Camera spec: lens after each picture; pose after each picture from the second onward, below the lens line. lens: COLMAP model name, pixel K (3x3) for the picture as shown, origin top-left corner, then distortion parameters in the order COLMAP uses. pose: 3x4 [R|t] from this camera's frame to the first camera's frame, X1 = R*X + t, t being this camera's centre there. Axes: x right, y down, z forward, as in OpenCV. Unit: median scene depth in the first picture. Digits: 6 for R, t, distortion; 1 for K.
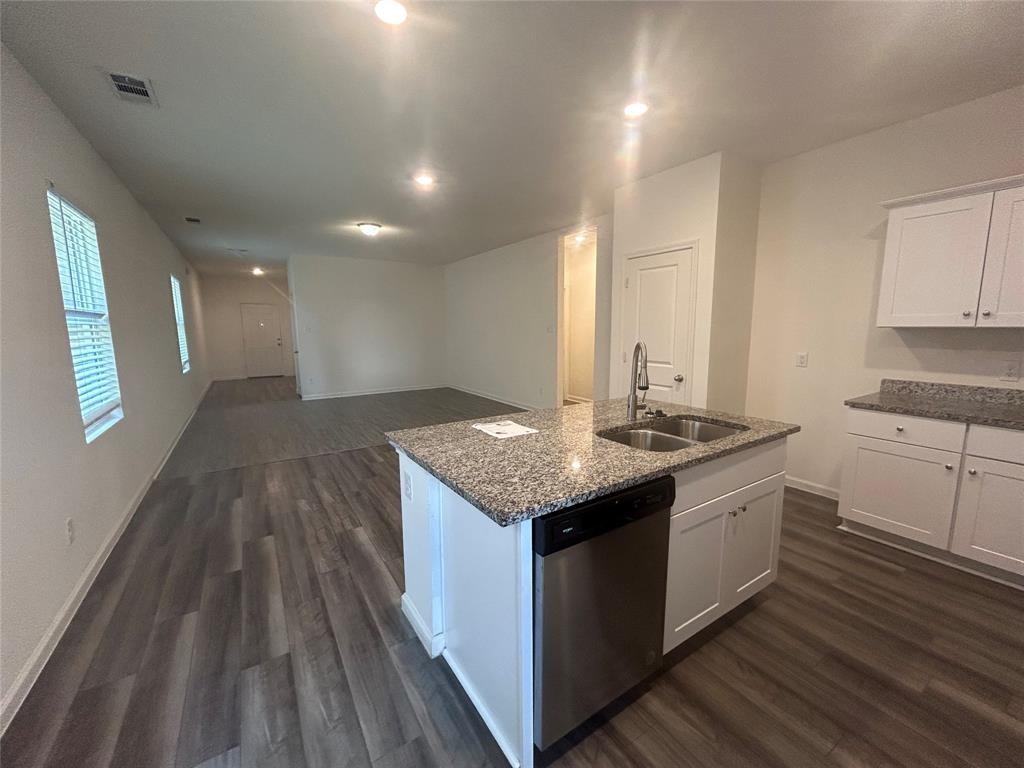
lens RADIAL K [[404.6, 0, 512.0], [0, 404.6, 384.0], [0, 0, 1]] dist [0.000151, 0.000021]
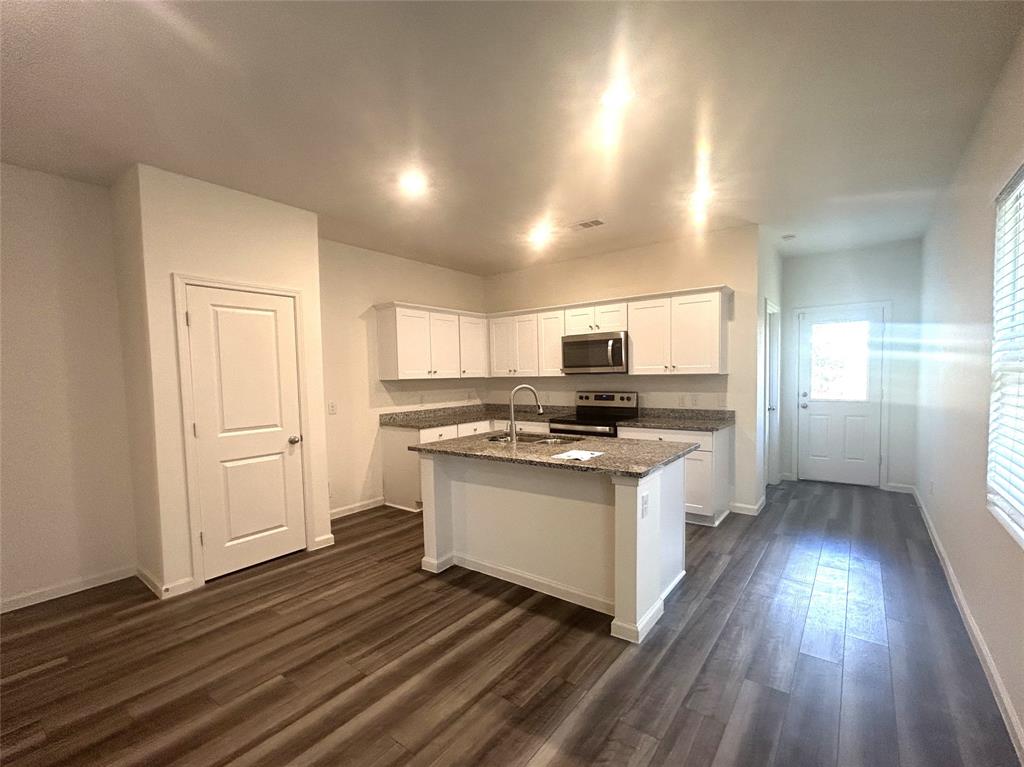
lens RADIAL K [[461.7, 0, 515.5], [0, 461.7, 399.8], [0, 0, 1]] dist [-0.000492, -0.000212]
pose [[-0.334733, -0.038343, 0.941533, -1.216761], [0.158070, 0.982729, 0.096218, -0.211719], [-0.928961, 0.181035, -0.322891, 1.518868]]
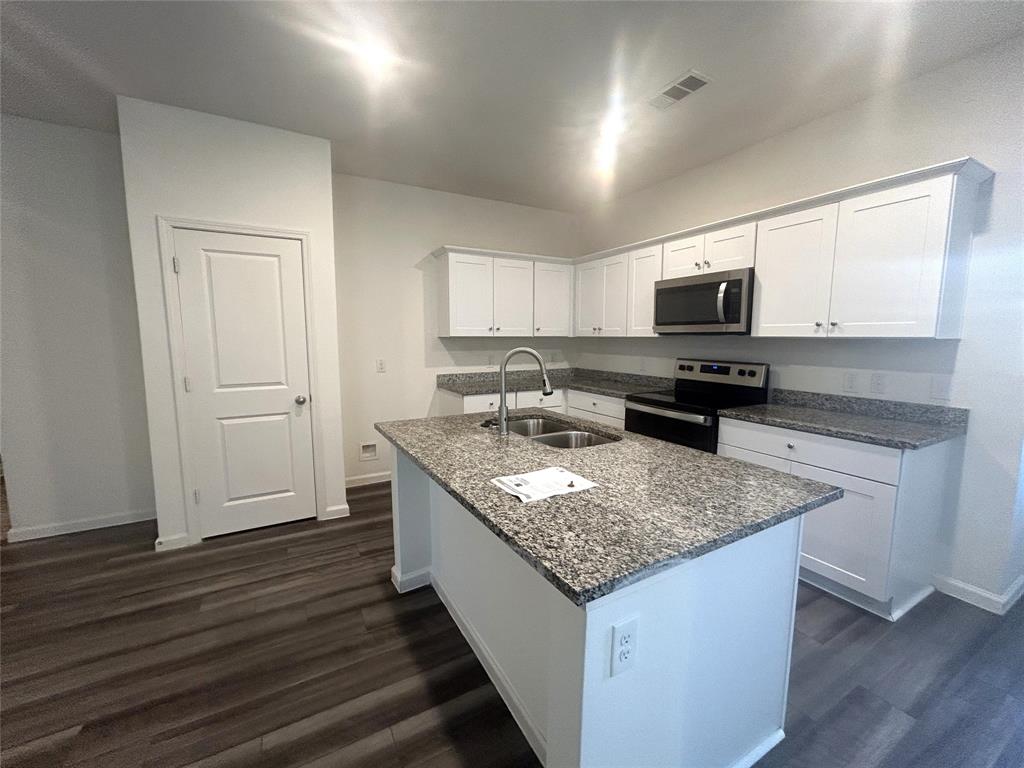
lens RADIAL K [[415.9, 0, 501.5], [0, 415.9, 383.3], [0, 0, 1]] dist [0.000306, 0.000008]
pose [[0.080443, -0.105454, 0.991165, -0.648036], [0.142788, 0.985351, 0.093247, -0.117430], [-0.986479, 0.134025, 0.094322, 0.927773]]
